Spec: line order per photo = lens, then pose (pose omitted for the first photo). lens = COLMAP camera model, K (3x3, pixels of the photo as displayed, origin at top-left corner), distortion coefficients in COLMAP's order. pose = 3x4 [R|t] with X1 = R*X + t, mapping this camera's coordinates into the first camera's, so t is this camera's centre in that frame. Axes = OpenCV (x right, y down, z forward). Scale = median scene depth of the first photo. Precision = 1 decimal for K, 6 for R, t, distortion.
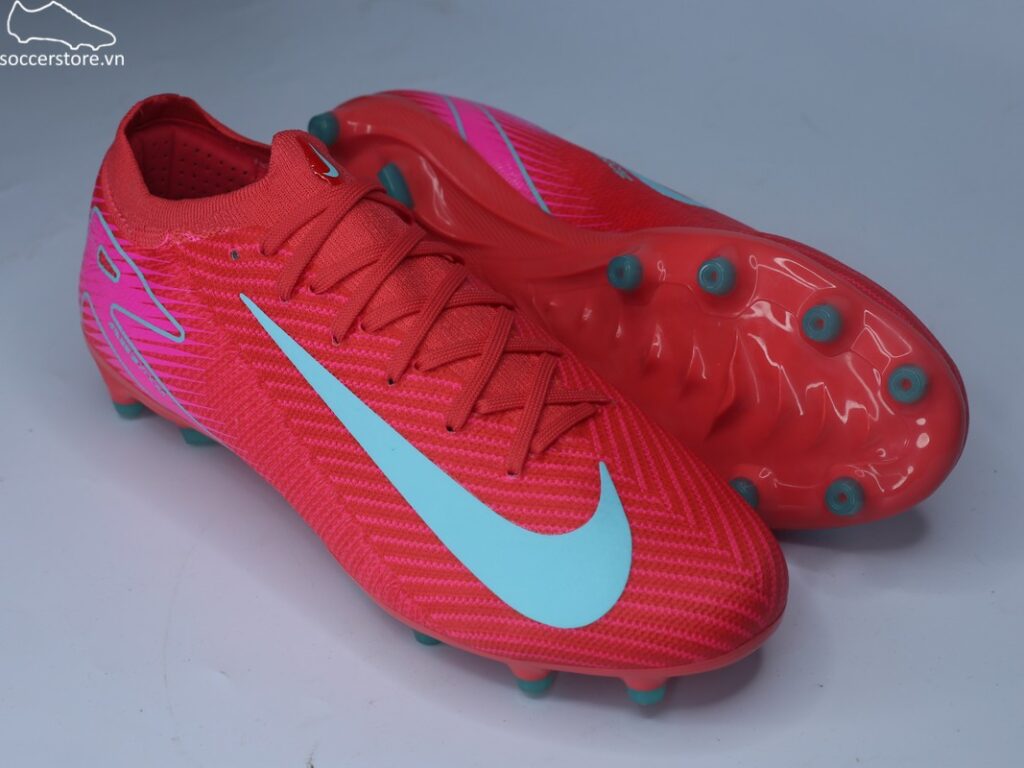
lens RADIAL K [[1854.0, 0, 512.0], [0, 1854.0, 384.0], [0, 0, 1]] dist [-0.146598, 0.092408]
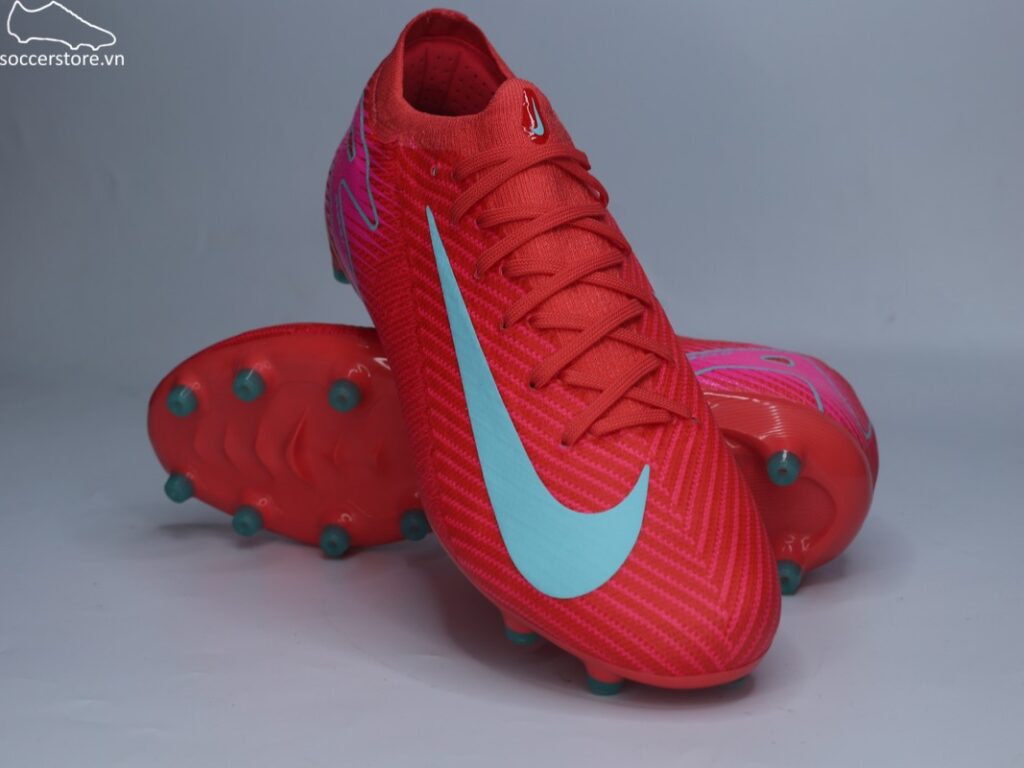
lens RADIAL K [[1854.0, 0, 512.0], [0, 1854.0, 384.0], [0, 0, 1]] dist [-0.146598, 0.092408]
pose [[0.892781, 0.359417, -0.271590, 0.245539], [-0.354992, 0.932461, 0.067057, -0.043937], [0.277349, 0.036545, 0.960074, -0.036648]]
